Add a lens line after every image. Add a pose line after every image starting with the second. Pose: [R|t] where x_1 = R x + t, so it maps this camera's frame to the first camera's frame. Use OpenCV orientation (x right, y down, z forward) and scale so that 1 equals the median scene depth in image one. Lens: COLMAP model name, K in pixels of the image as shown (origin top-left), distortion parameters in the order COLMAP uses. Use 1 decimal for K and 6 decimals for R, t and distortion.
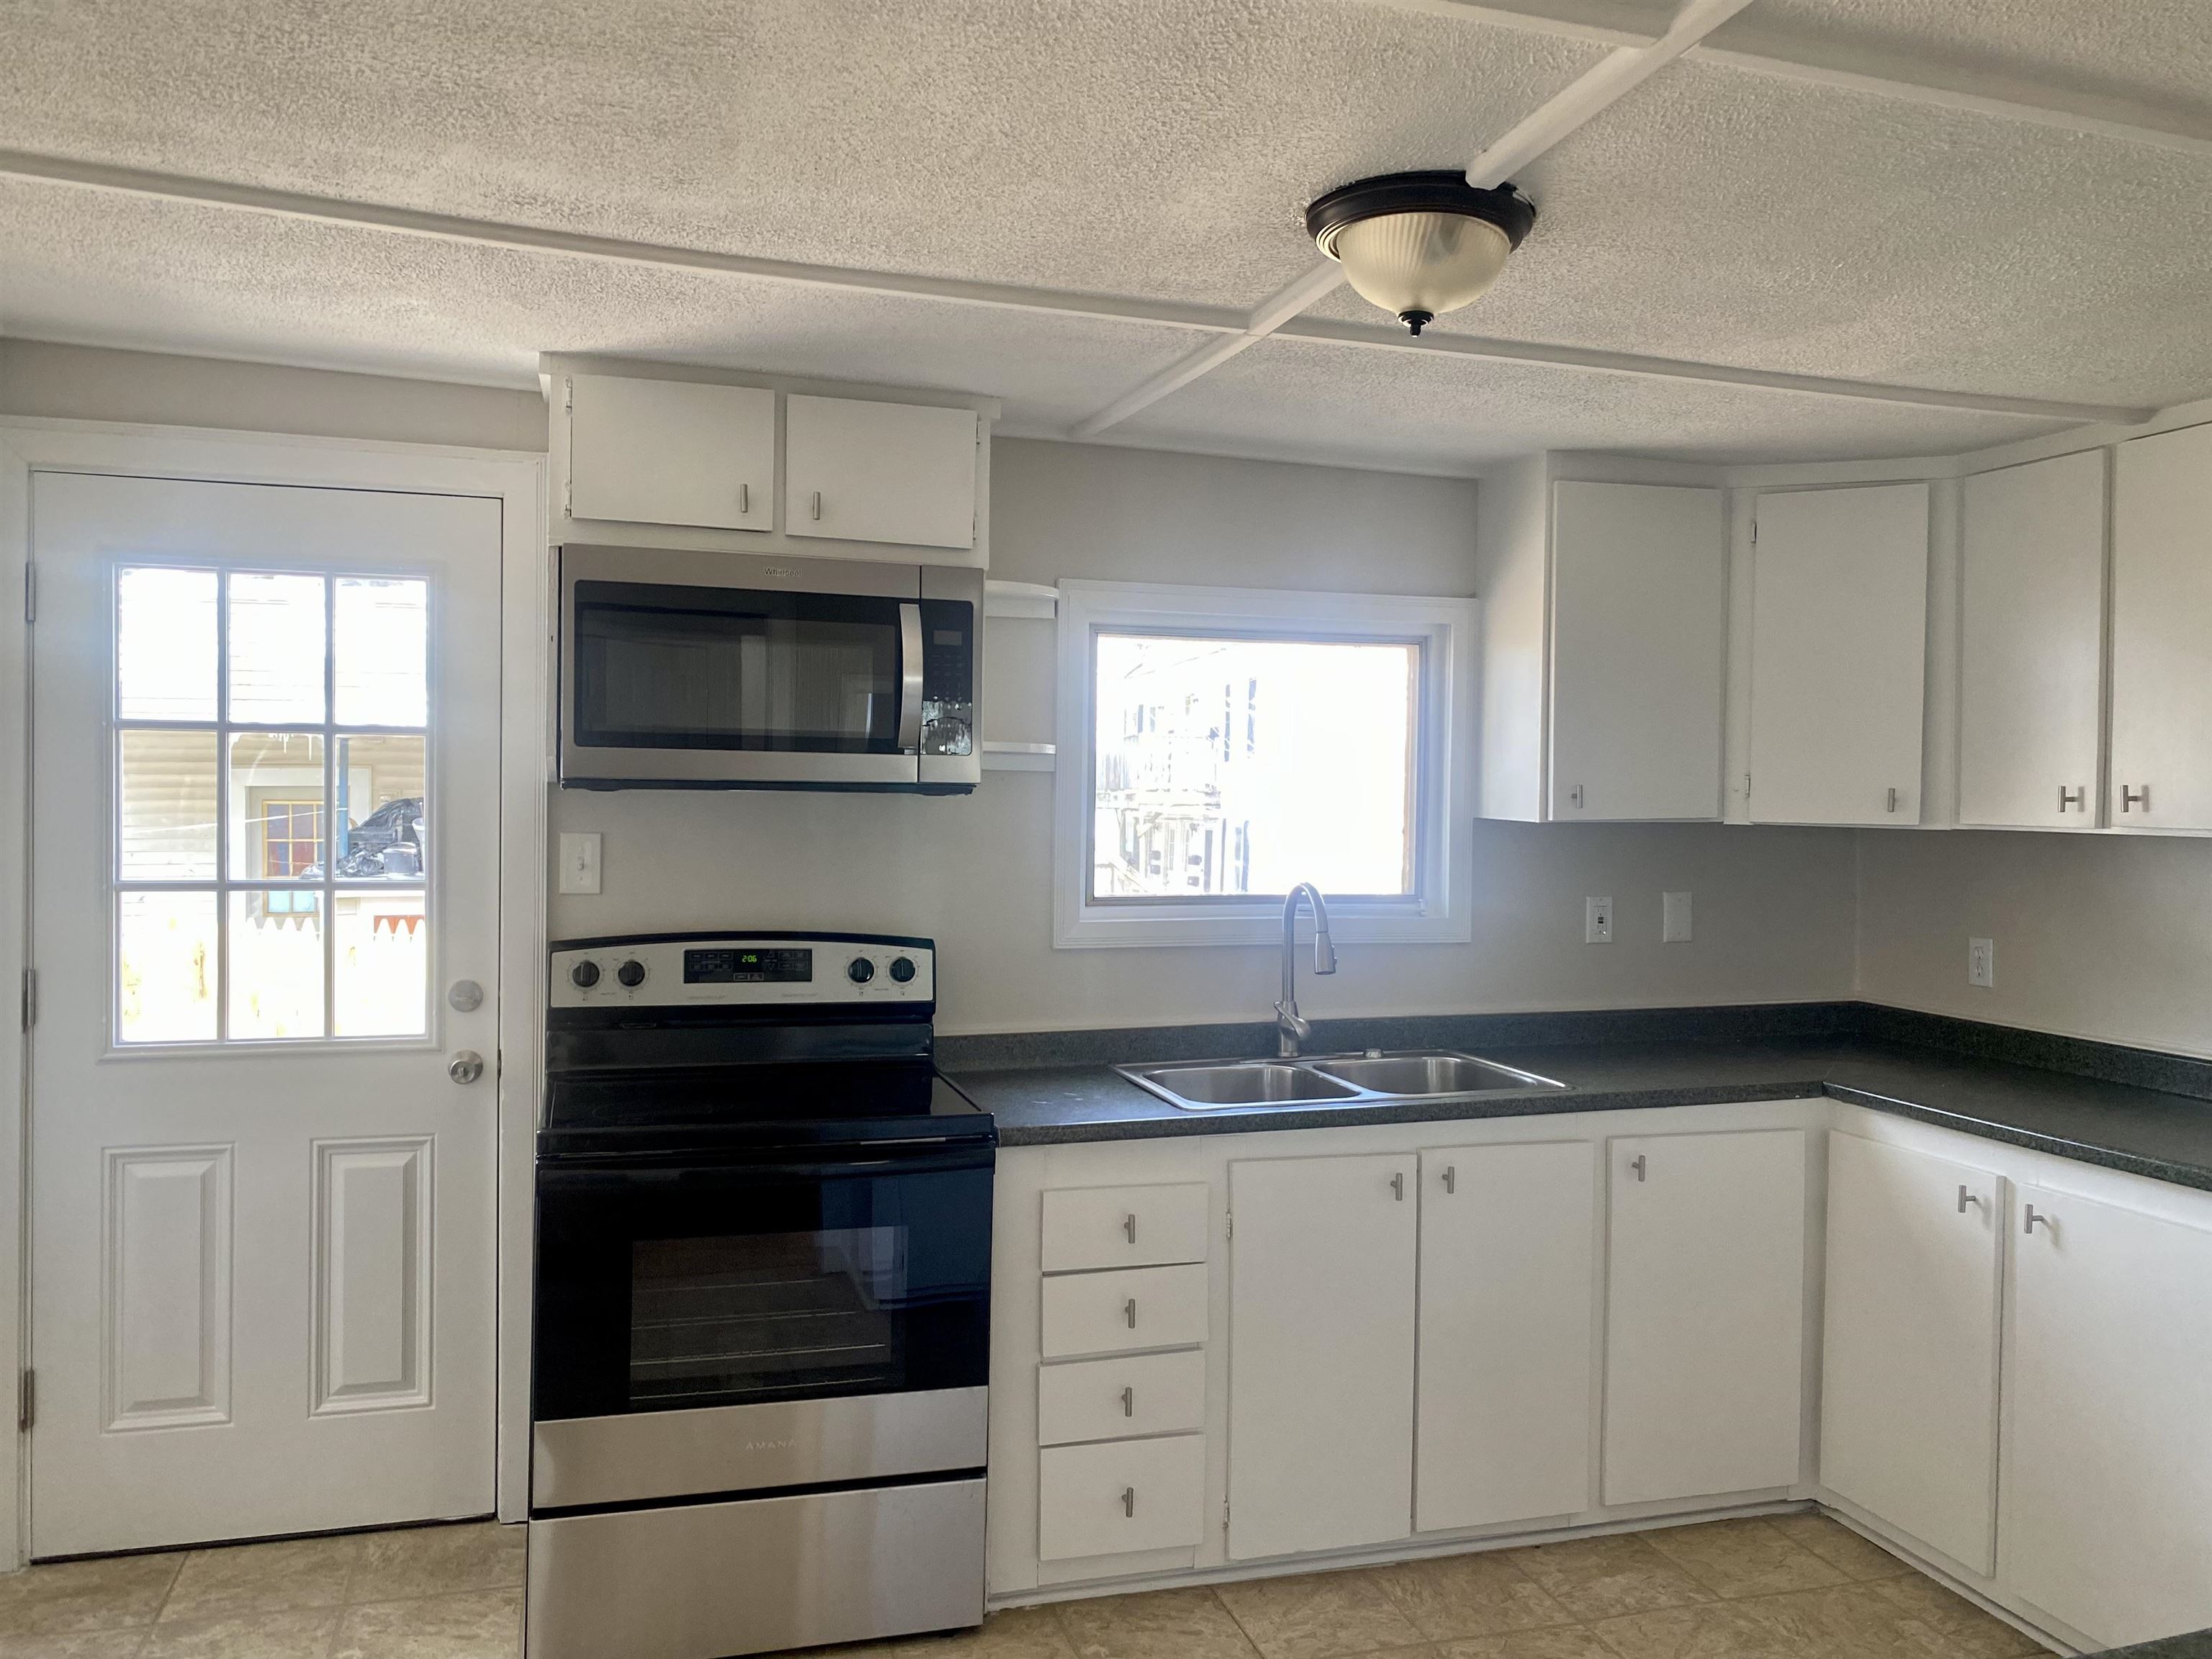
lens RADIAL K [[1721.3, 0, 1094.4], [0, 1721.3, 825.6], [0, 0, 1]] dist [0.049753, -0.057118]
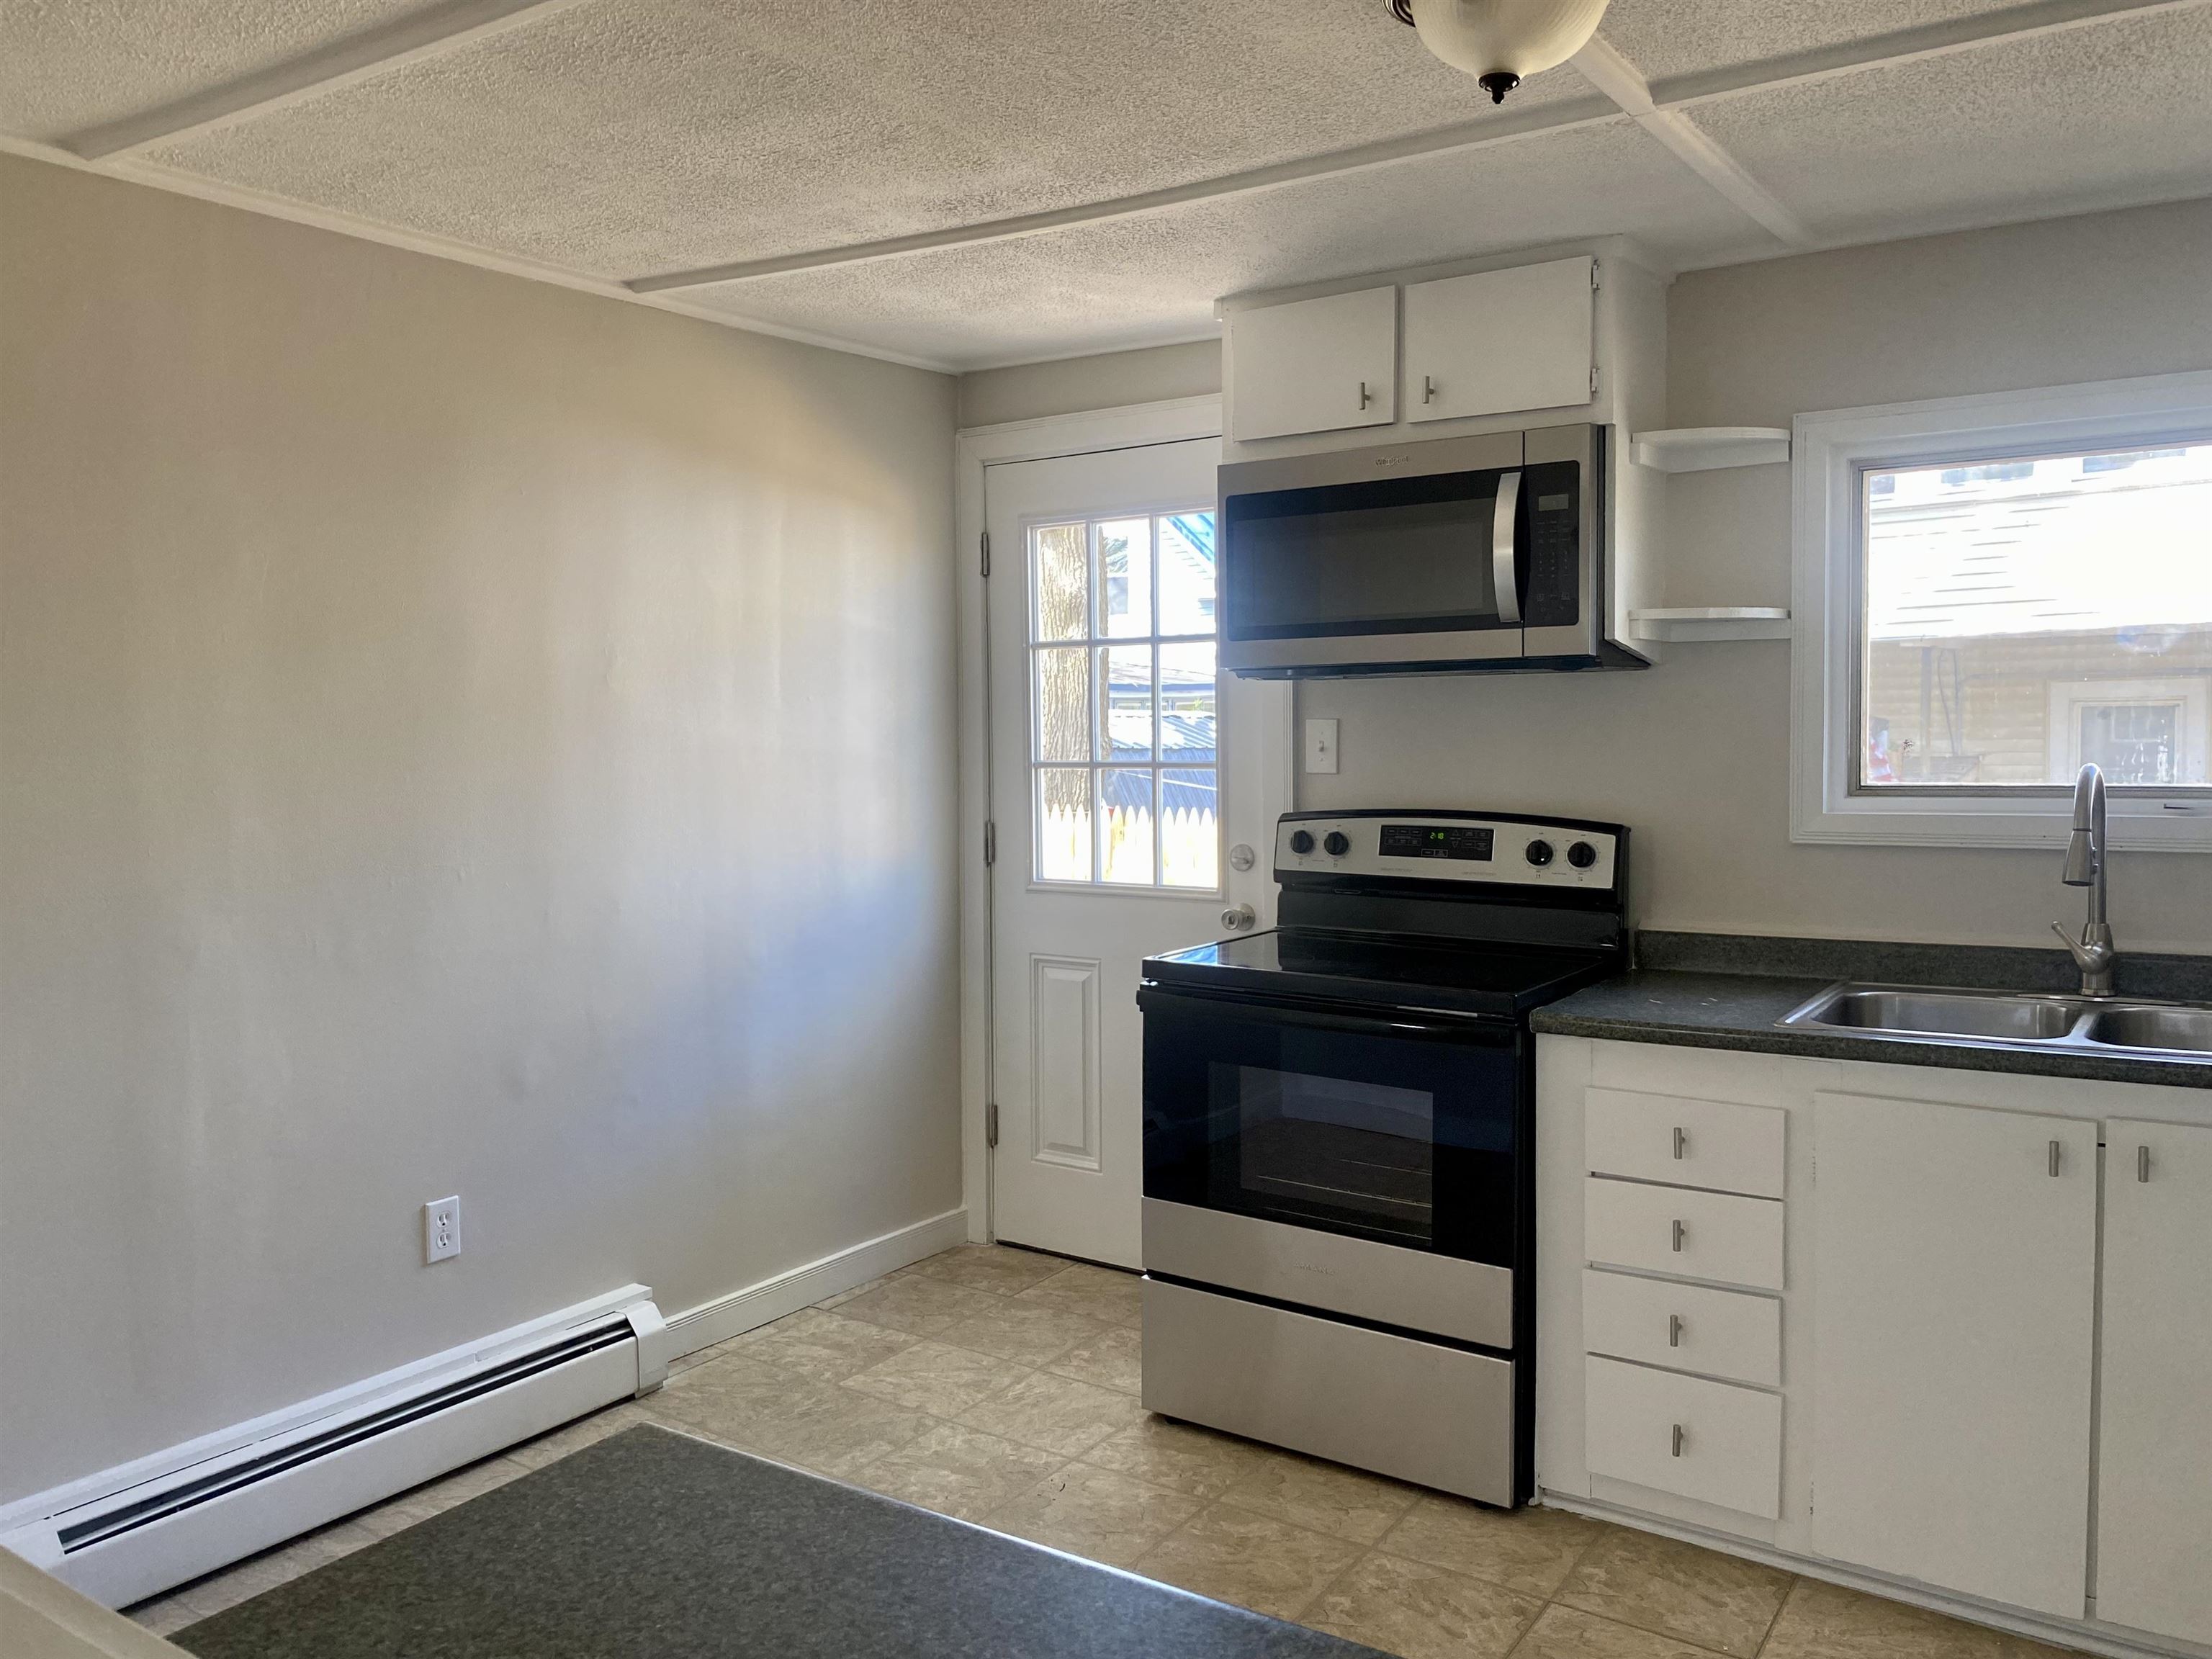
lens RADIAL K [[1721.3, 0, 1099.6], [0, 1721.3, 825.9], [0, 0, 1]] dist [0.049753, -0.057118]
pose [[0.614908, 0.026509, -0.788153, 0.518432], [0.006888, 0.999216, 0.038982, 0.030308], [0.788569, -0.029399, 0.614243, 0.205161]]
